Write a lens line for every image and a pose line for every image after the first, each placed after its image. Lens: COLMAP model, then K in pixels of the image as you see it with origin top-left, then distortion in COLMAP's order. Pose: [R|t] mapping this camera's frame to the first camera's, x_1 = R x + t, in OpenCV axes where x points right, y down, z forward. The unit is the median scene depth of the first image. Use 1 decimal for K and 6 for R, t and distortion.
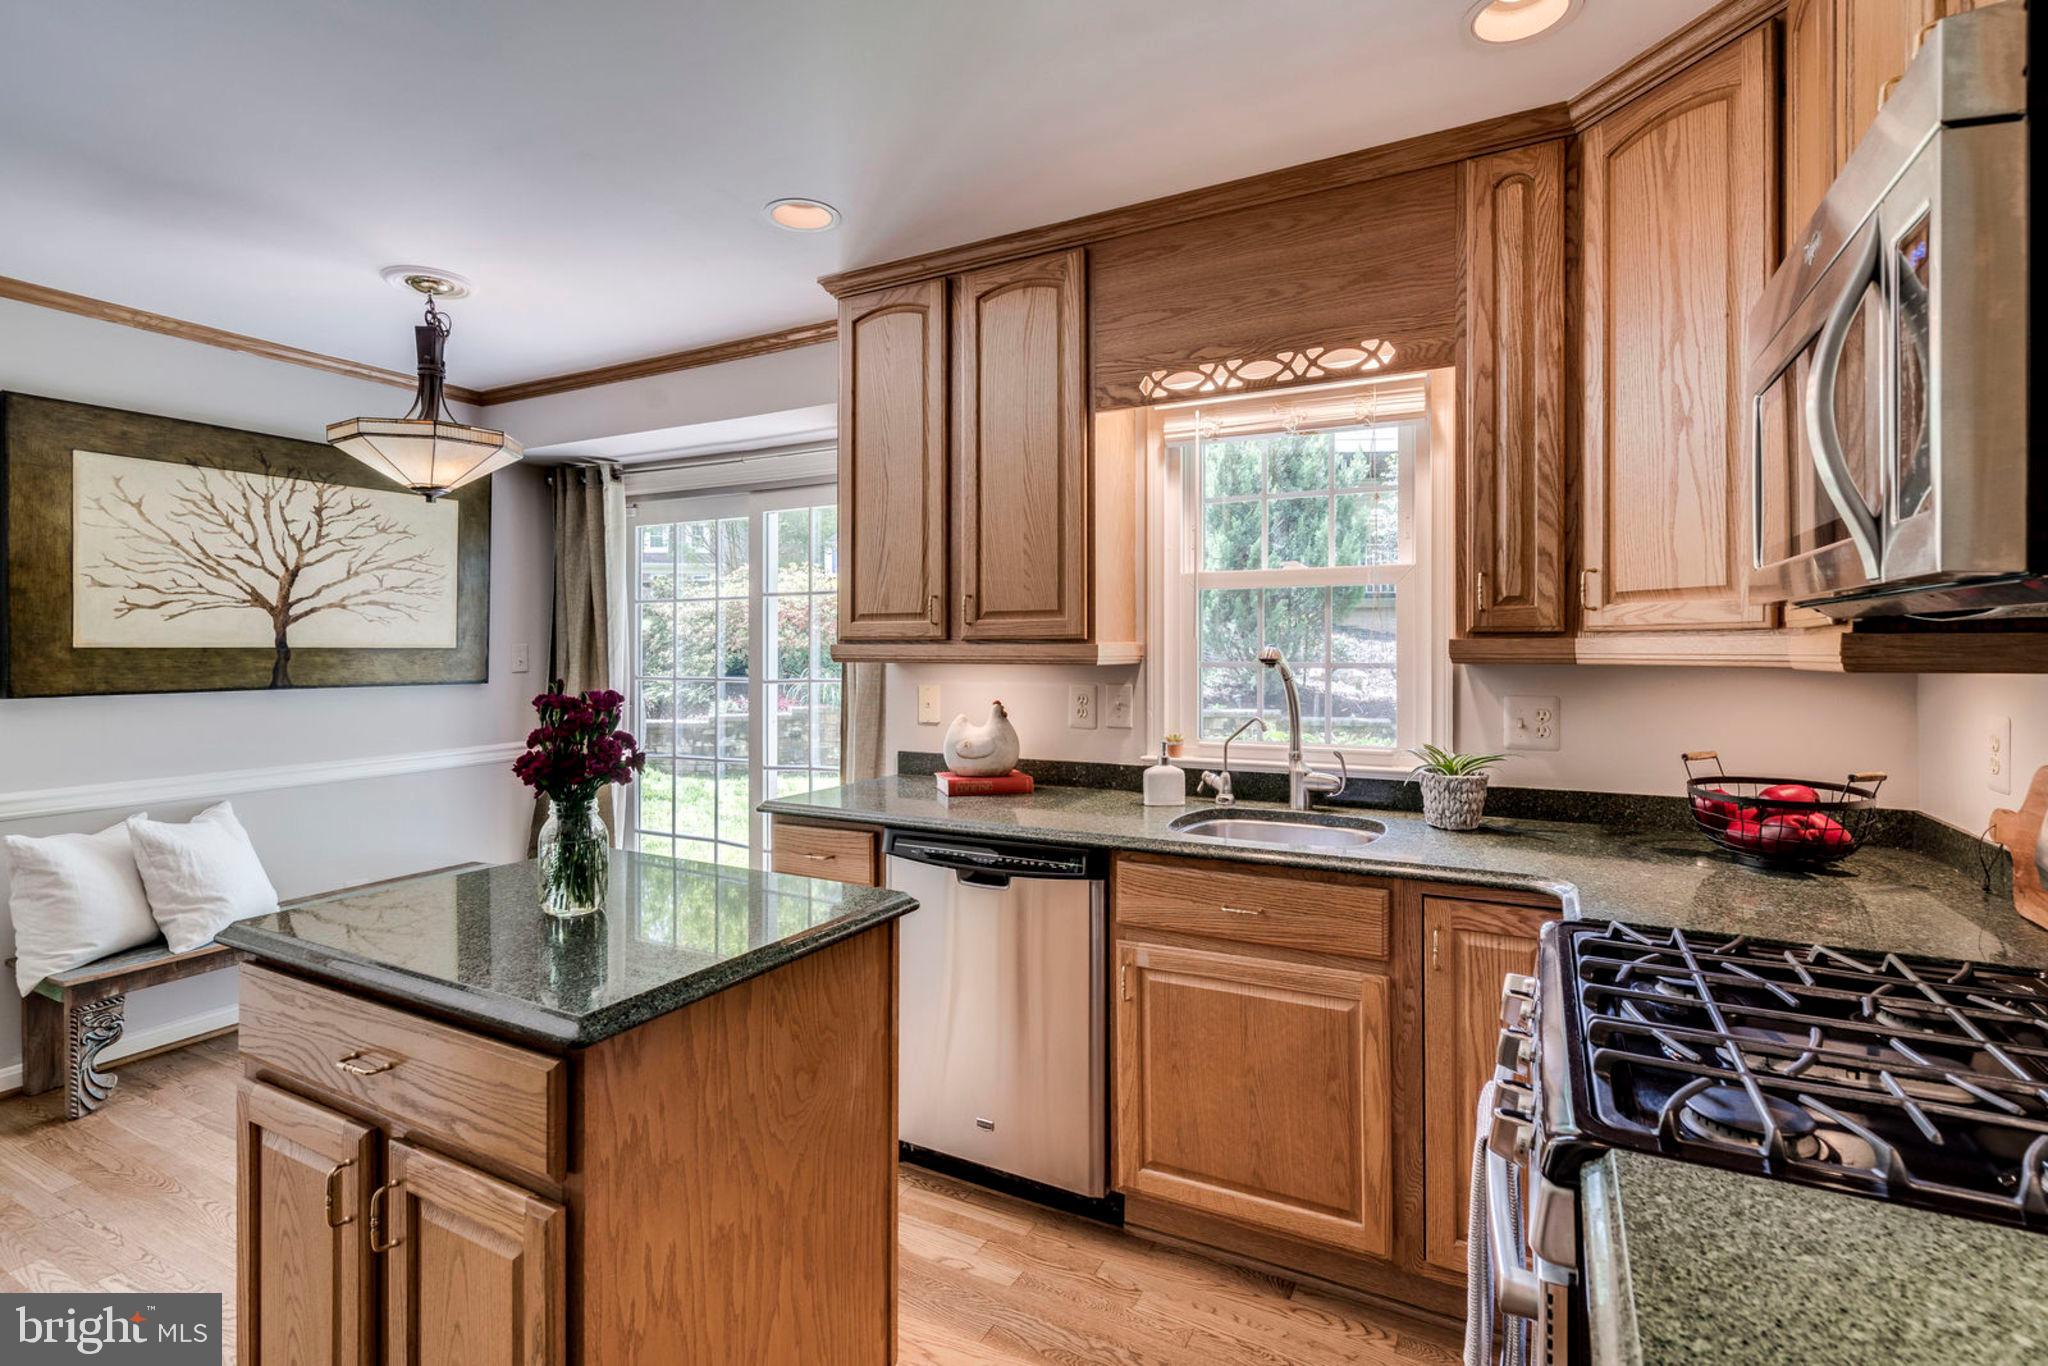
lens RADIAL K [[949.1, 0, 1018.7], [0, 949.1, 649.7], [0, 0, 1]] dist [-0.002670, -0.000108]
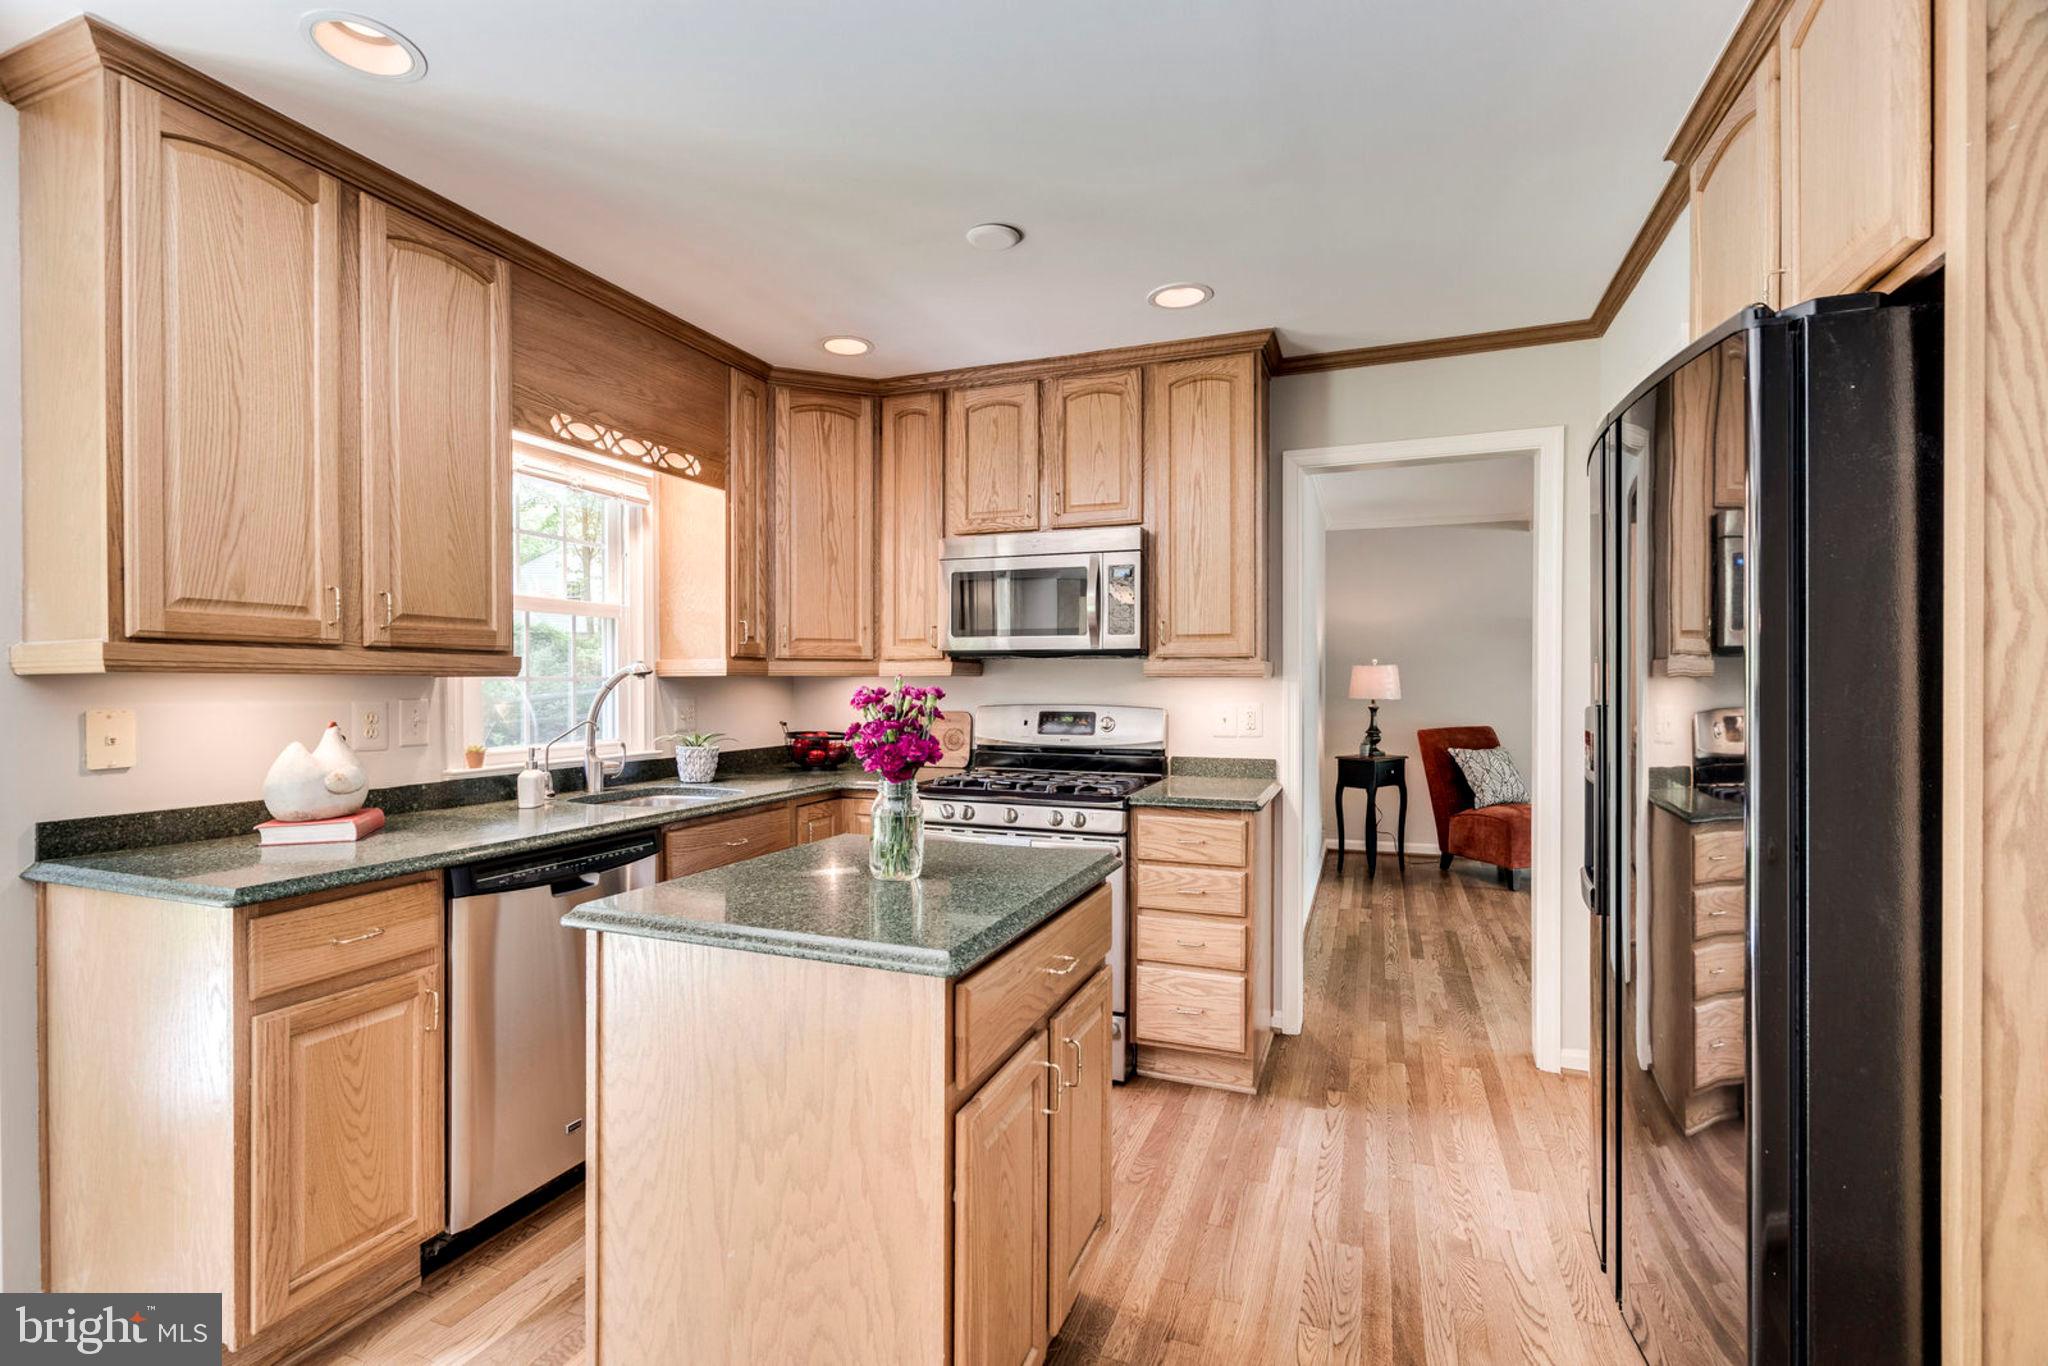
lens RADIAL K [[926.3, 0, 1013.4], [0, 926.3, 691.8], [0, 0, 1]] dist [0.002371, 0.000263]
pose [[-0.097216, -0.009919, 0.995214, -1.005059], [-0.004201, 0.999946, 0.009556, 0.021176], [-0.995254, -0.003252, -0.097252, 0.583204]]
